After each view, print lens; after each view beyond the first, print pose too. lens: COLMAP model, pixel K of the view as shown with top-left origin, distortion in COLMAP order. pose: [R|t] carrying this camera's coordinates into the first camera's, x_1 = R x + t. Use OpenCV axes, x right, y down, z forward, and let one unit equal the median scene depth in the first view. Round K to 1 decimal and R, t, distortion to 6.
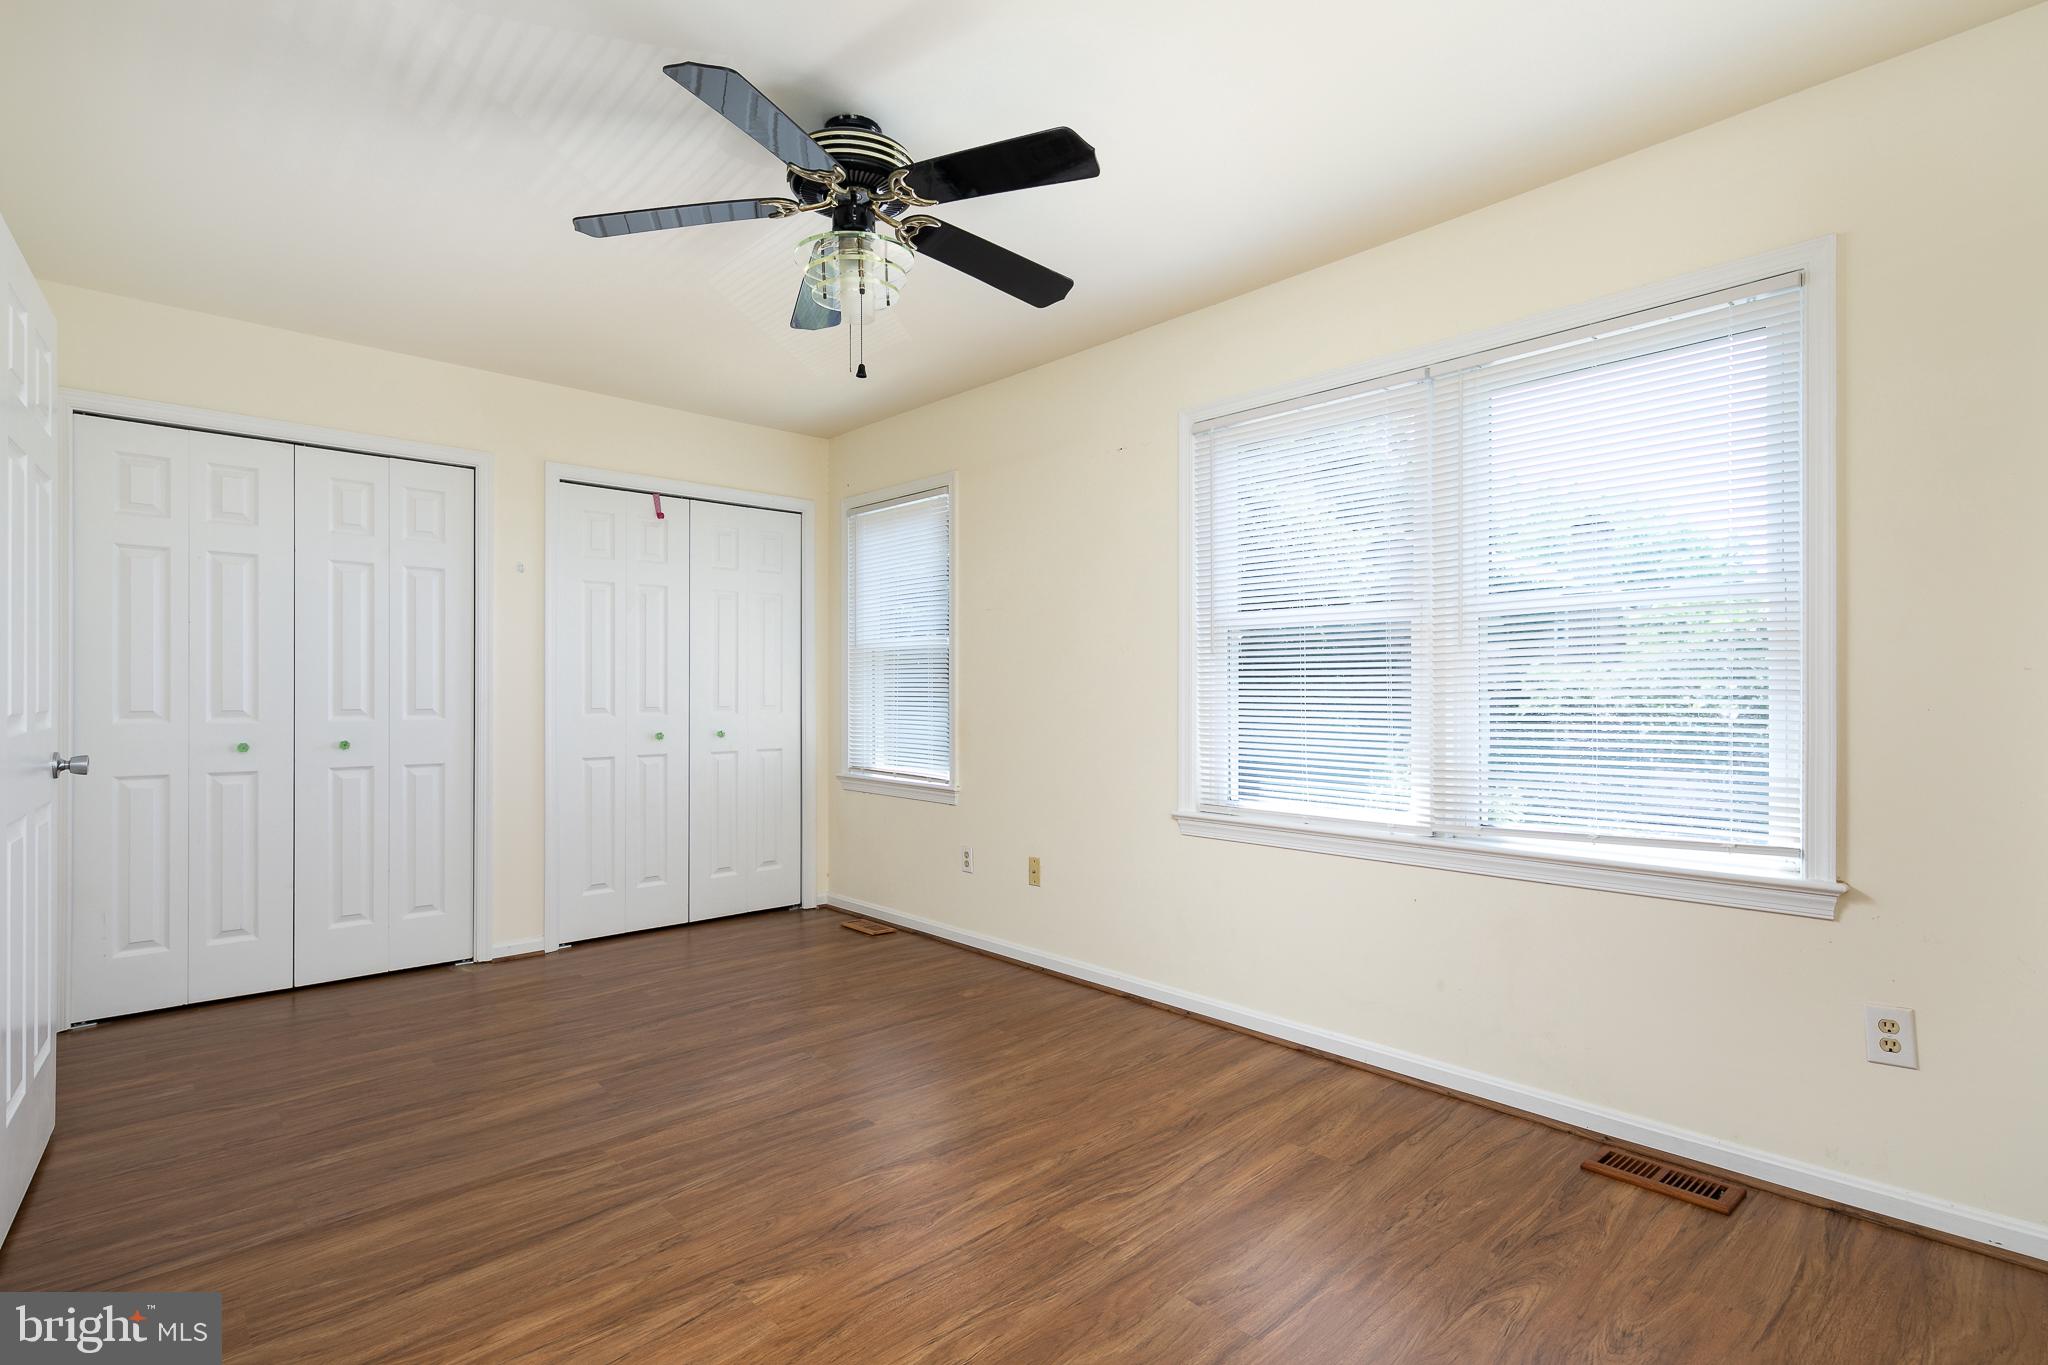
lens RADIAL K [[986.4, 0, 1016.7], [0, 986.4, 675.0], [0, 0, 1]] dist [0.012159, -0.005006]
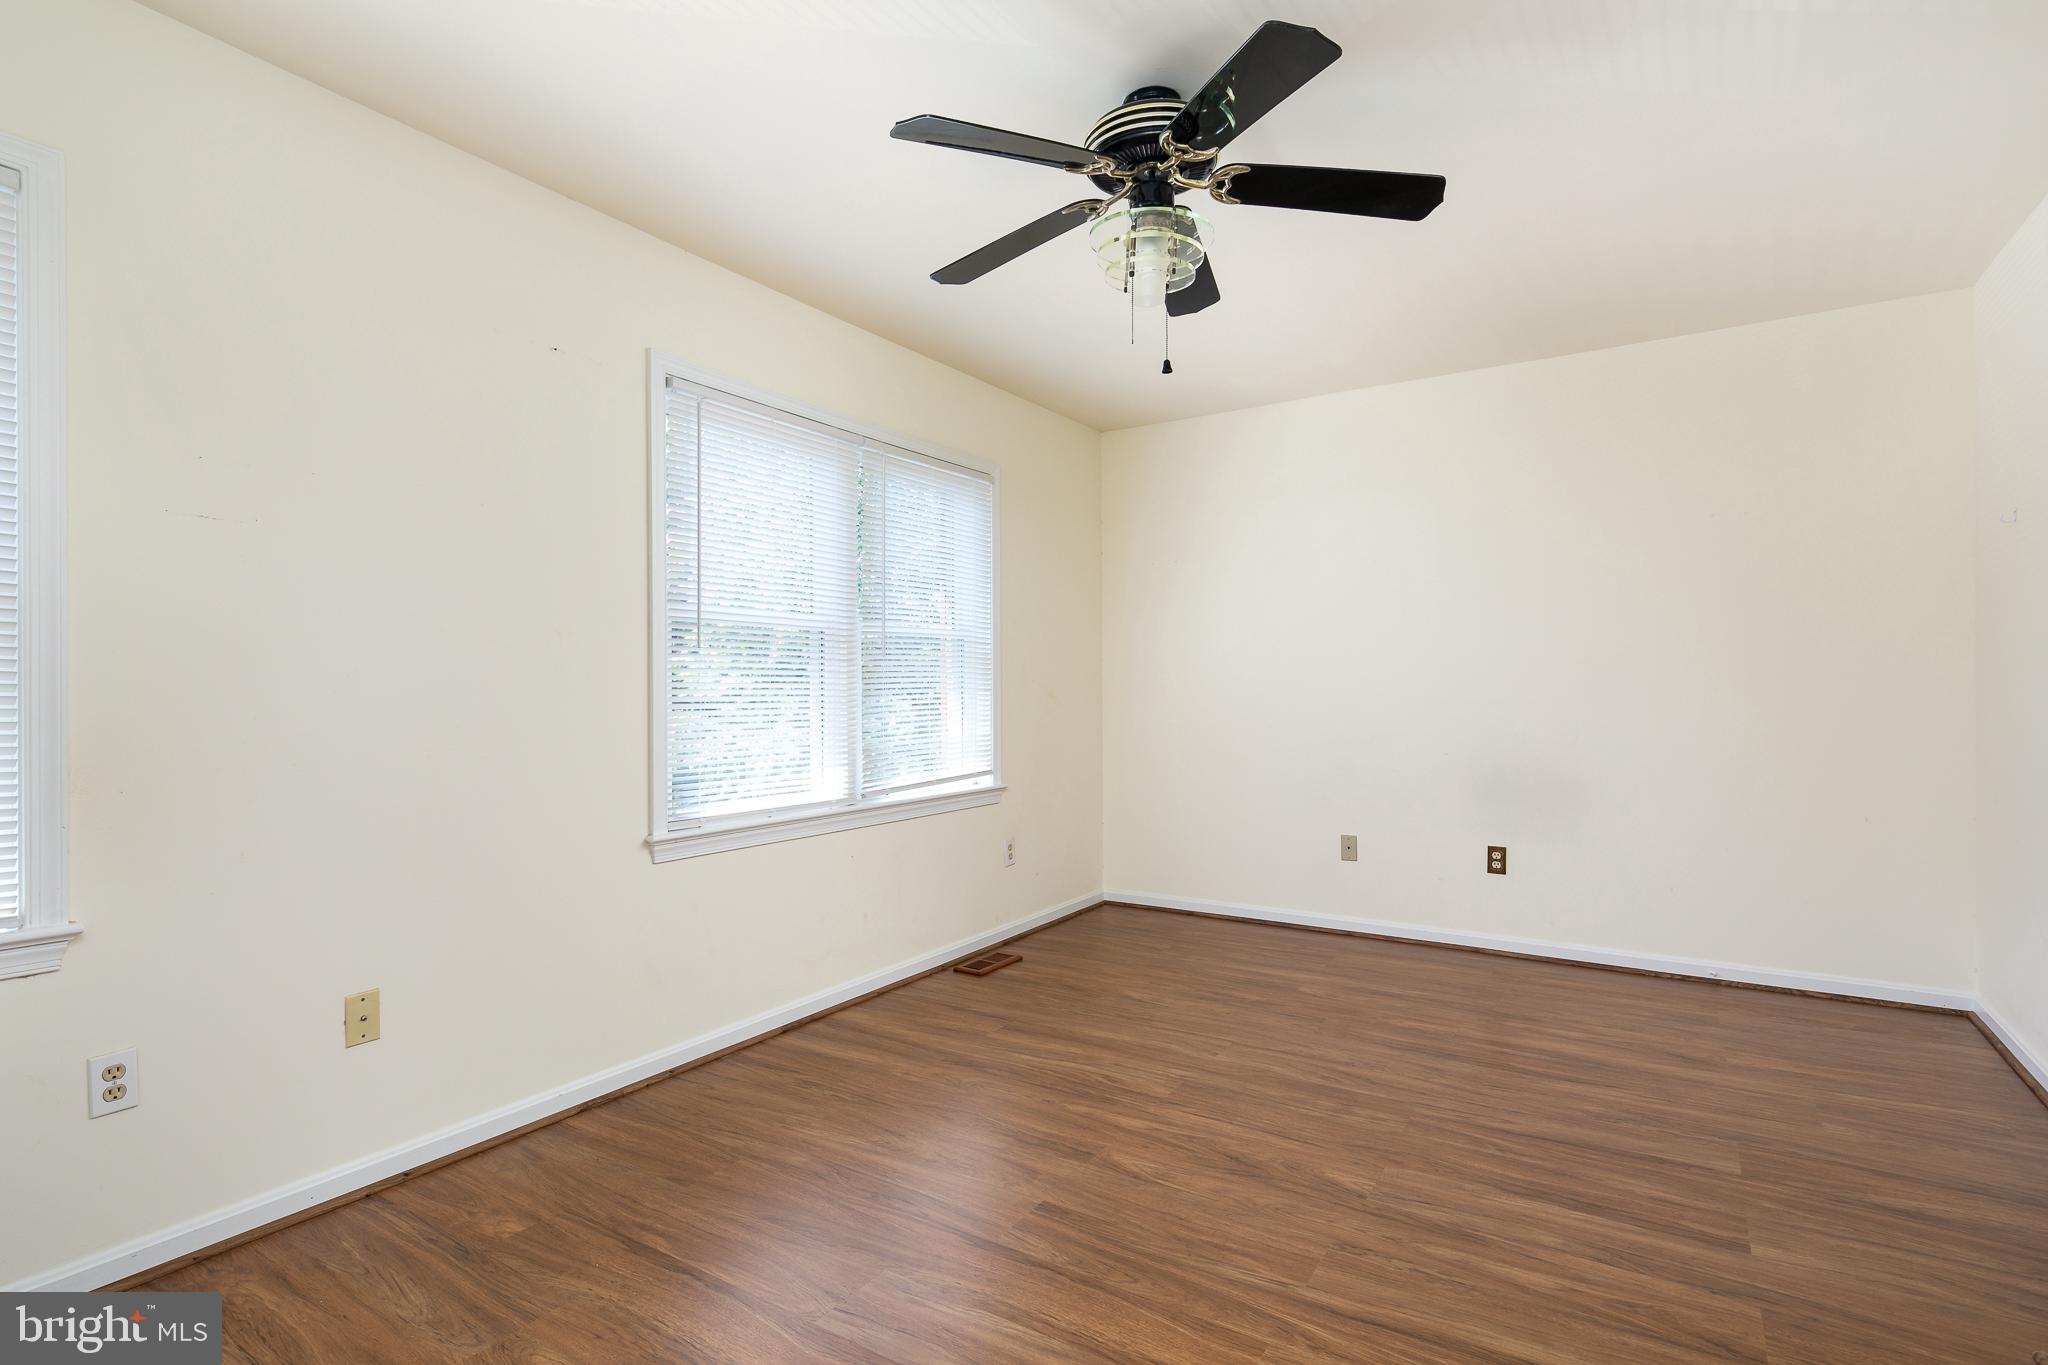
lens RADIAL K [[986.4, 0, 1017.0], [0, 986.4, 698.4], [0, 0, 1]] dist [0.012159, -0.005006]
pose [[-0.247650, -0.007261, 0.968822, -1.070886], [-0.012863, 0.999908, 0.004206, 0.024846], [-0.968764, -0.011421, -0.247720, 1.390032]]
